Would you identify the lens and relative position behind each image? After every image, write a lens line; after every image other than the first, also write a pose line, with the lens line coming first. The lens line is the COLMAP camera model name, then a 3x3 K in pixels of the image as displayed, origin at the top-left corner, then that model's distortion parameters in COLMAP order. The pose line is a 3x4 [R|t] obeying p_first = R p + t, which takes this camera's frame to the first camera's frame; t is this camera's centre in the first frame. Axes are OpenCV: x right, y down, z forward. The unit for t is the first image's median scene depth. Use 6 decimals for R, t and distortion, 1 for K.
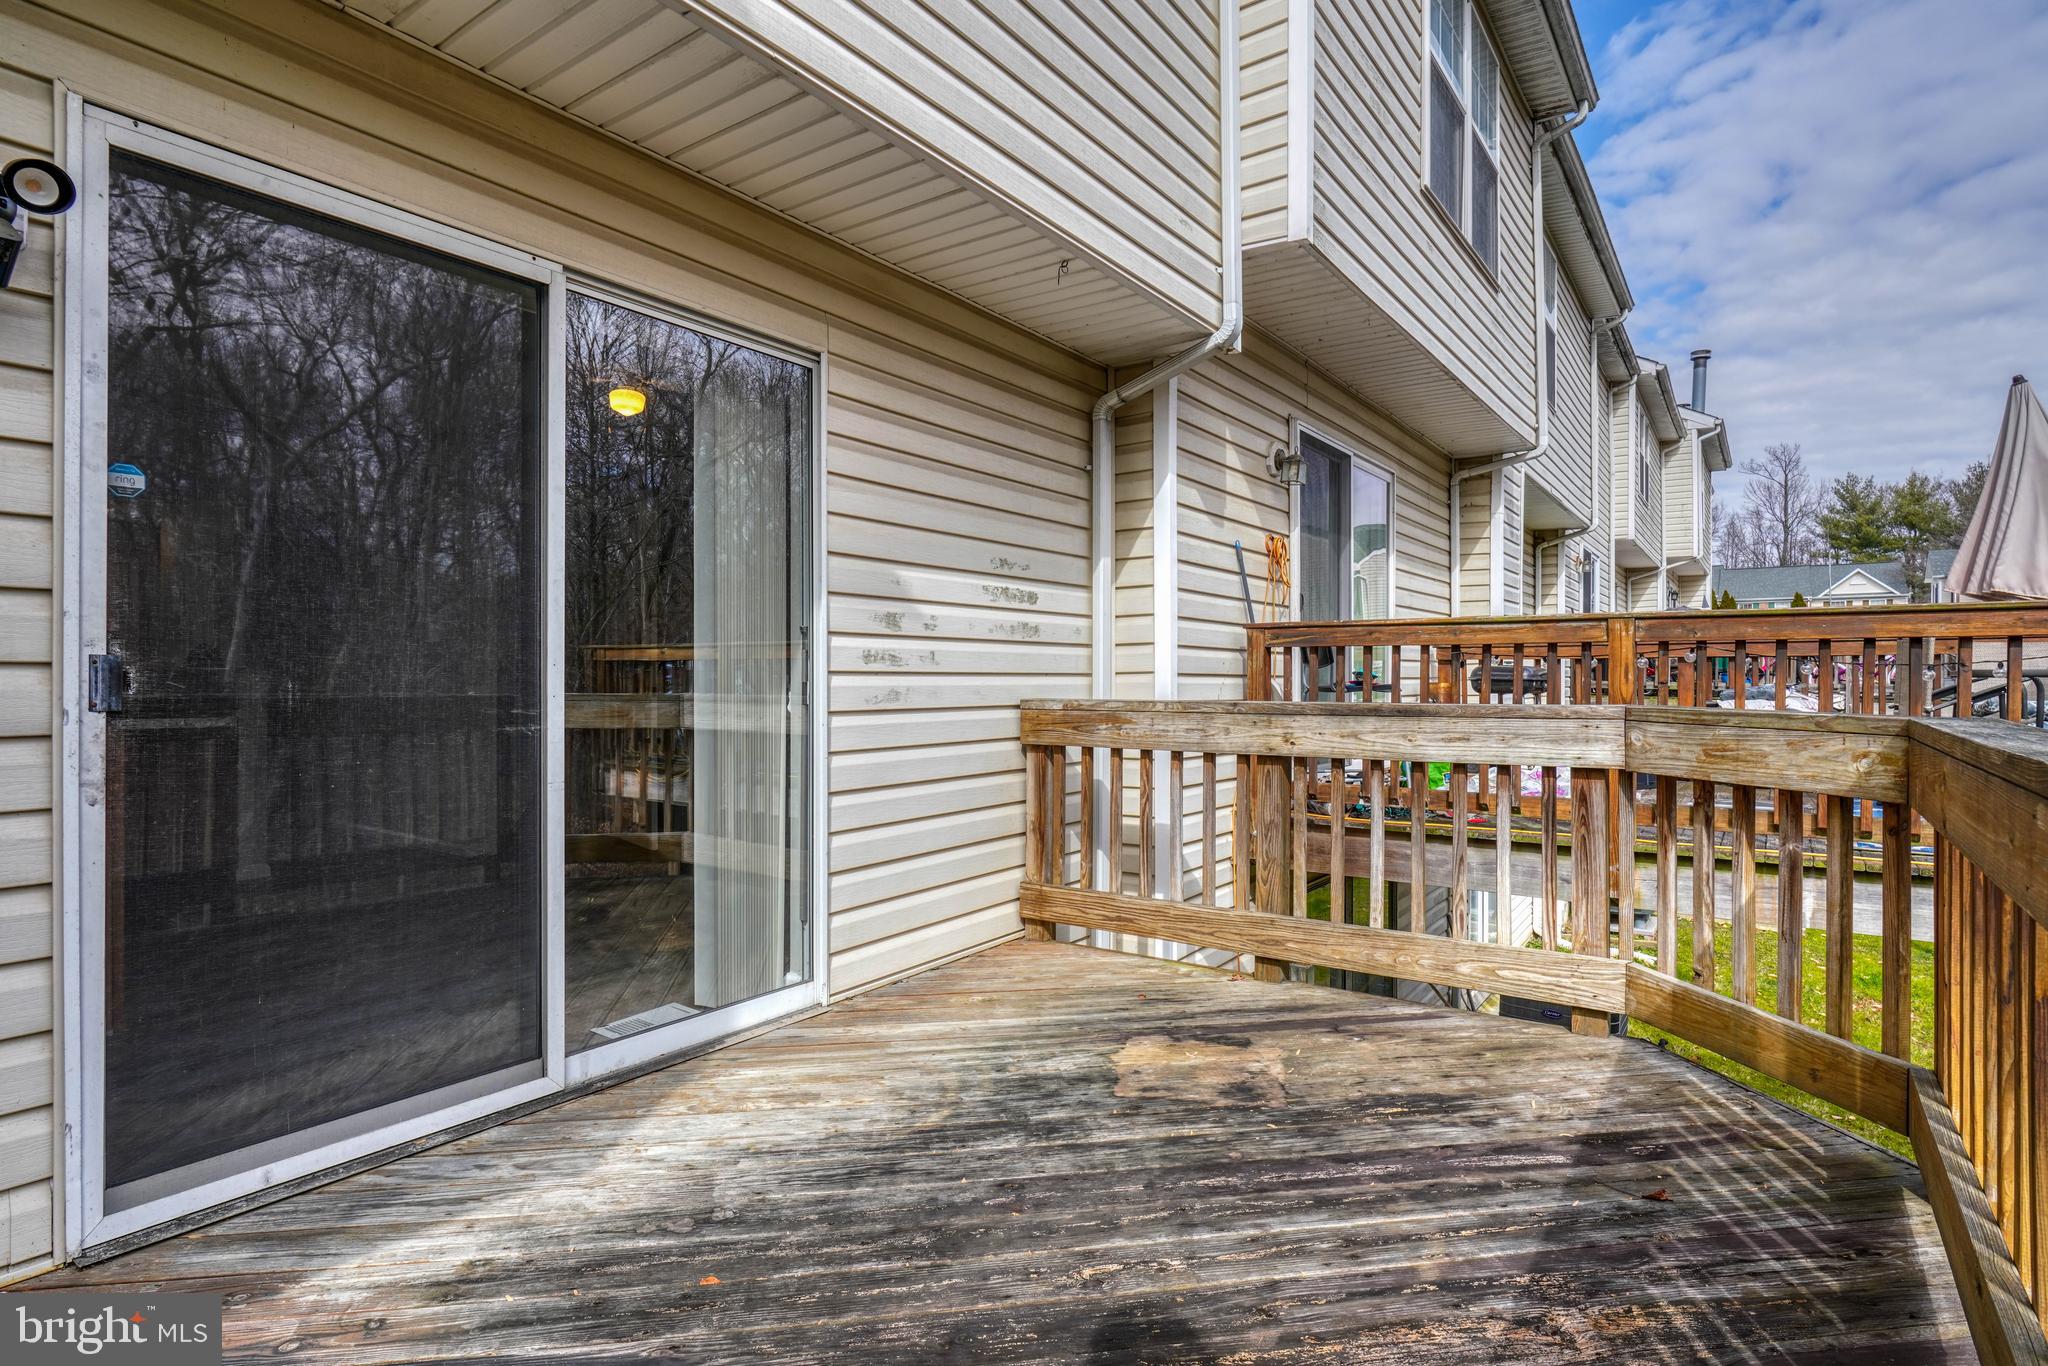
lens RADIAL K [[1048.6, 0, 1024.0], [0, 1048.6, 683.0], [0, 0, 1]] dist [-0.004020, -0.000124]
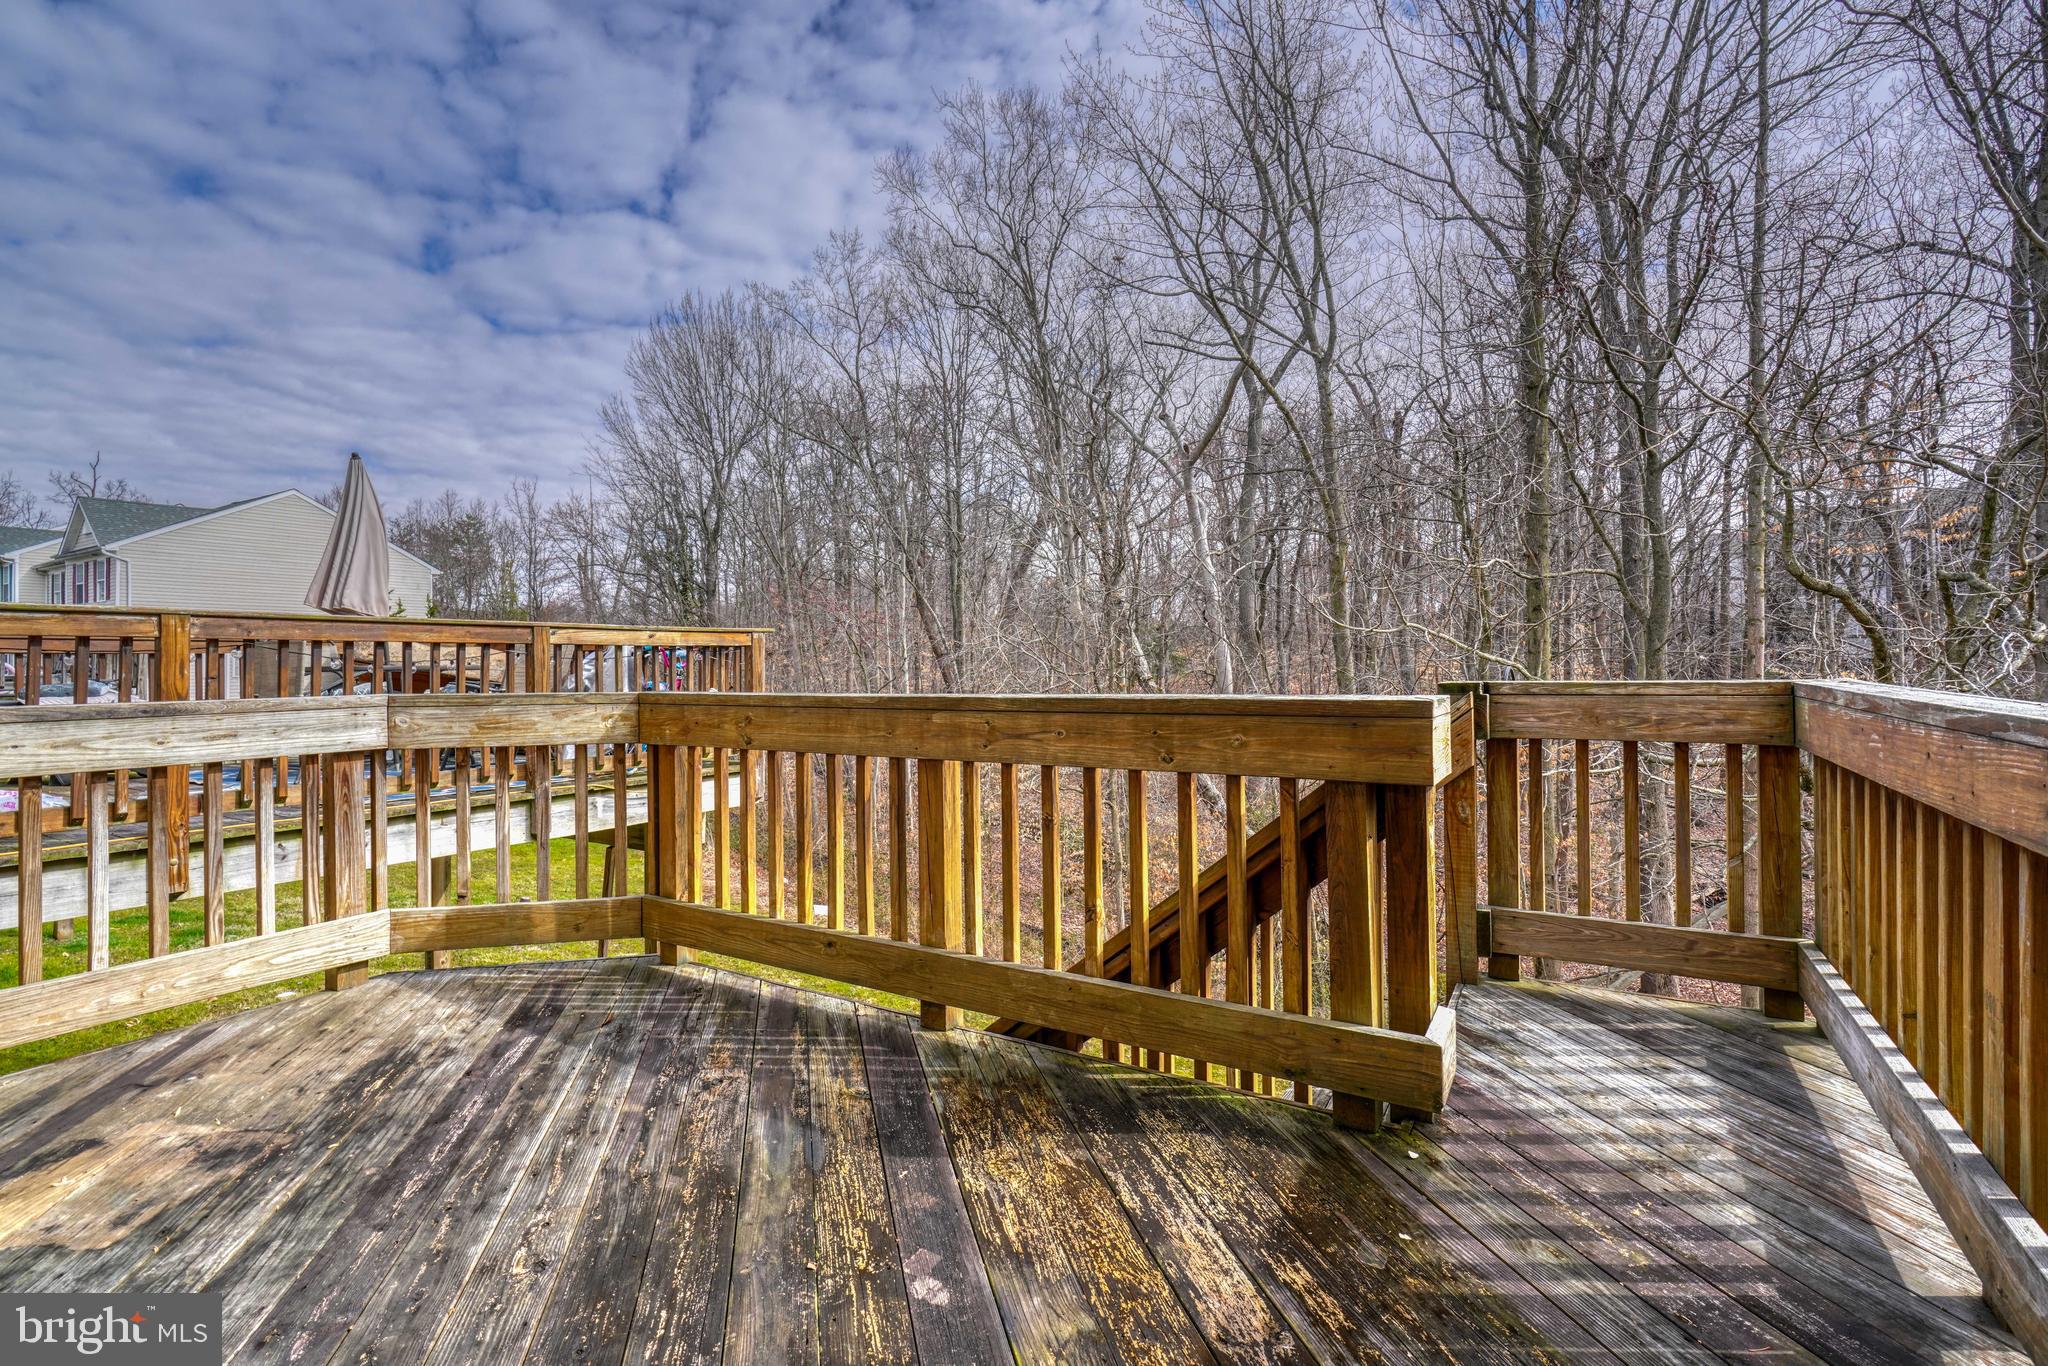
lens RADIAL K [[916.6, 0, 1011.0], [0, 916.6, 672.2], [0, 0, 1]] dist [-0.014078, 0.000586]
pose [[-0.058078, -0.006679, 0.998290, -0.577990], [0.014557, 0.999866, 0.007536, -0.001565], [-0.998206, 0.014970, -0.057973, 0.406216]]
